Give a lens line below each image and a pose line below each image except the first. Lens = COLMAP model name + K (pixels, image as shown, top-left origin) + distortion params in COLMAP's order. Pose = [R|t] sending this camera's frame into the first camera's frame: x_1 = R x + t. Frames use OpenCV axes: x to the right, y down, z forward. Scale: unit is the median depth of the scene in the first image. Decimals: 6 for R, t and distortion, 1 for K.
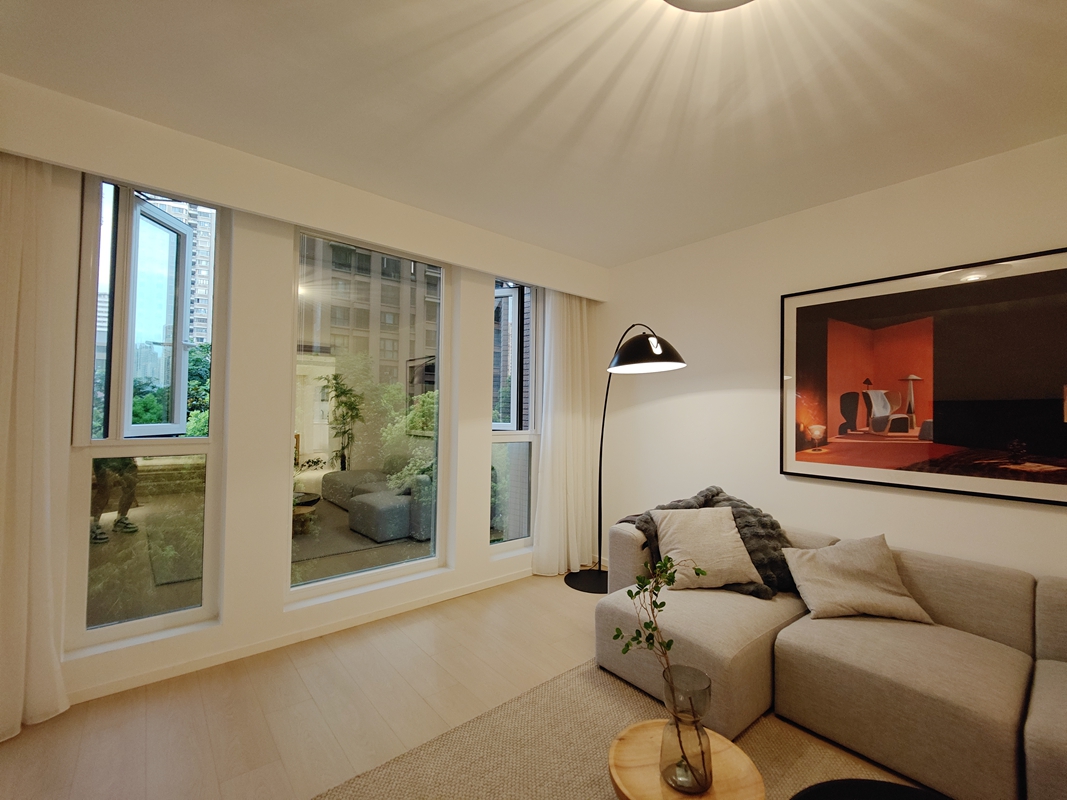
lens RADIAL K [[466.6, 0, 533.5], [0, 466.6, 400.0], [0, 0, 1]] dist [0.000870, -0.000063]
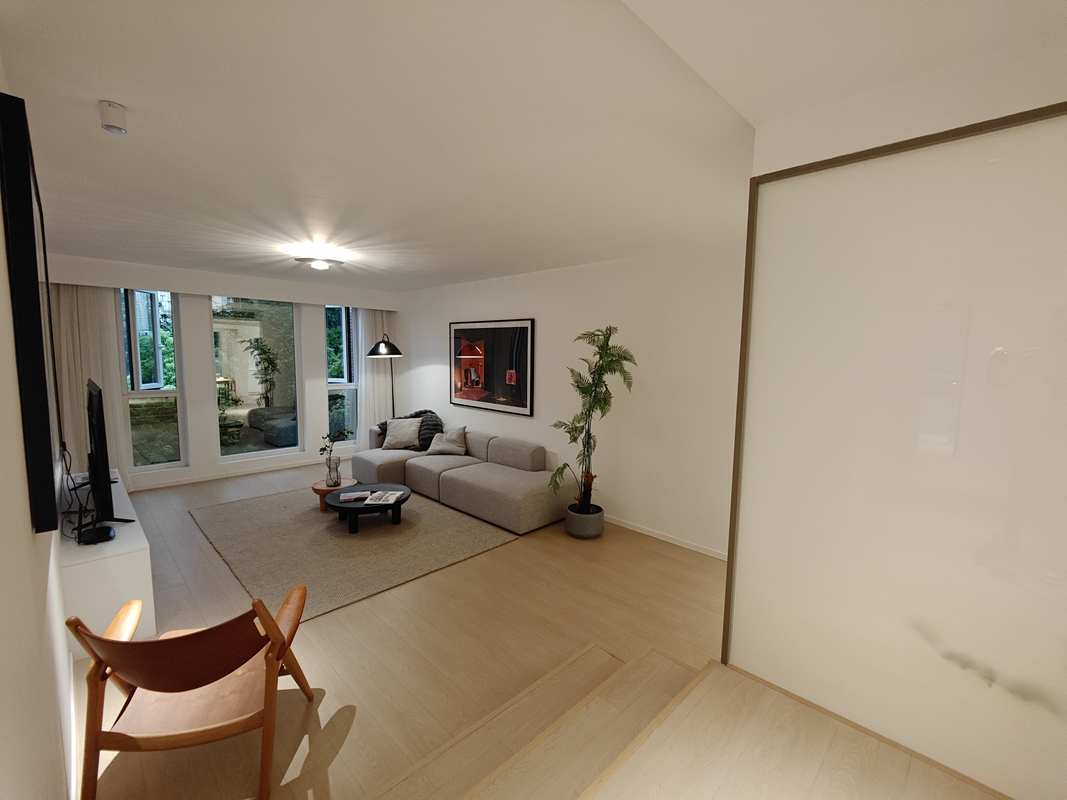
lens RADIAL K [[466.8, 0, 533.5], [0, 466.8, 400.0], [0, 0, 1]] dist [0.023473, -0.000104]
pose [[0.996686, -0.008186, 0.080926, 0.842002], [-0.002254, 0.991762, 0.128073, -0.165730], [-0.081308, -0.127831, 0.988458, -1.407602]]
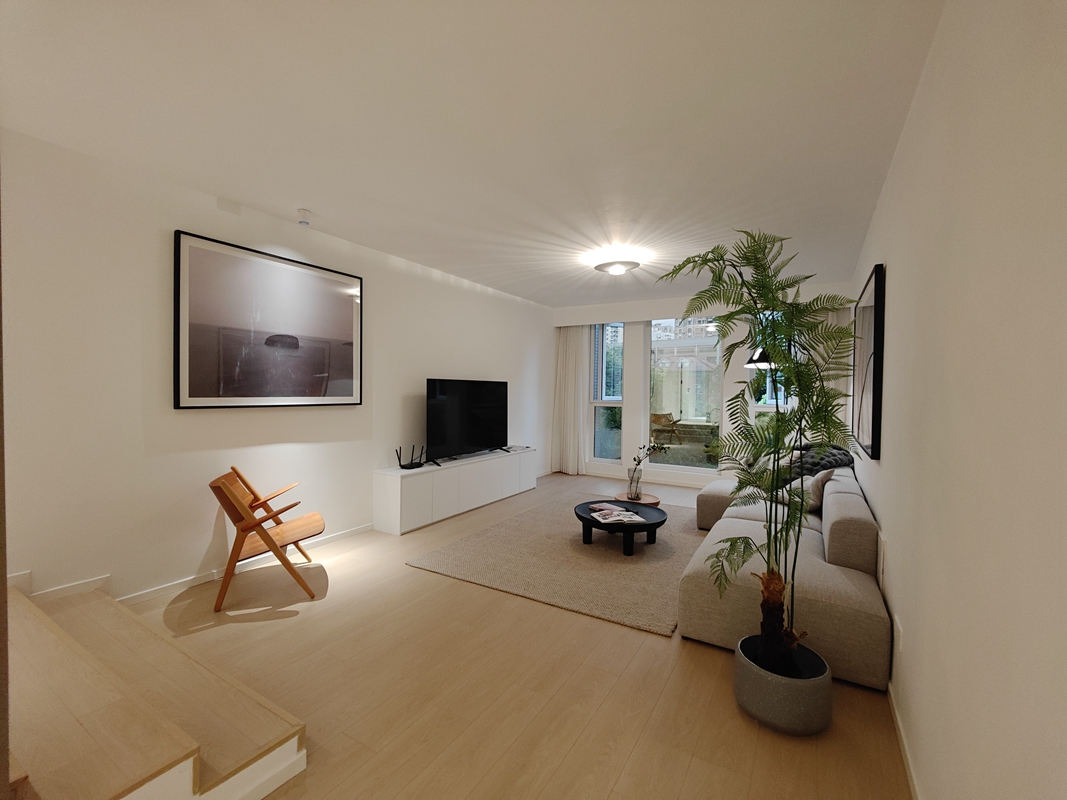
lens RADIAL K [[466.6, 0, 533.5], [0, 466.6, 400.0], [0, 0, 1]] dist [0.000870, -0.000063]
pose [[0.323607, 0.014932, -0.946074, 1.748672], [0.014084, 0.999689, 0.020595, 0.009417], [0.946087, -0.019989, 0.323296, -0.409385]]
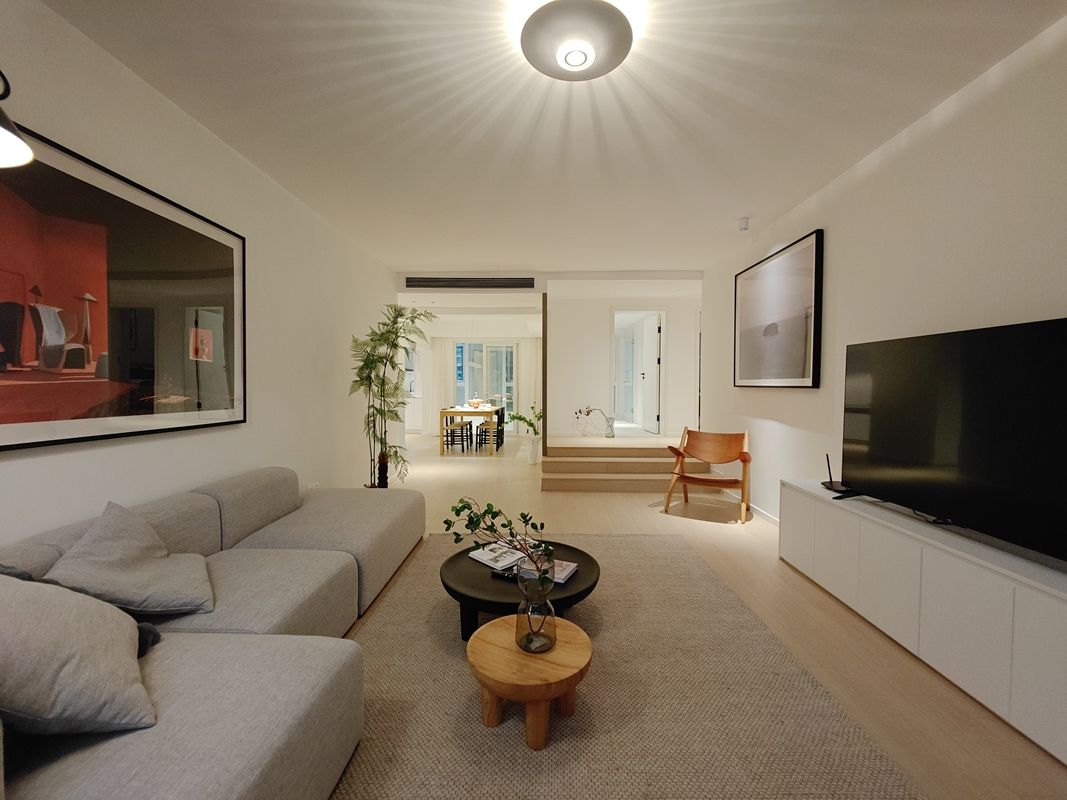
lens RADIAL K [[466.6, 0, 533.5], [0, 466.6, 400.0], [0, 0, 1]] dist [0.000870, -0.000063]
pose [[-0.749103, -0.035904, 0.661480, -0.240994], [-0.029446, 0.999348, 0.020896, 0.079111], [-0.661799, -0.003825, -0.749672, 1.028038]]
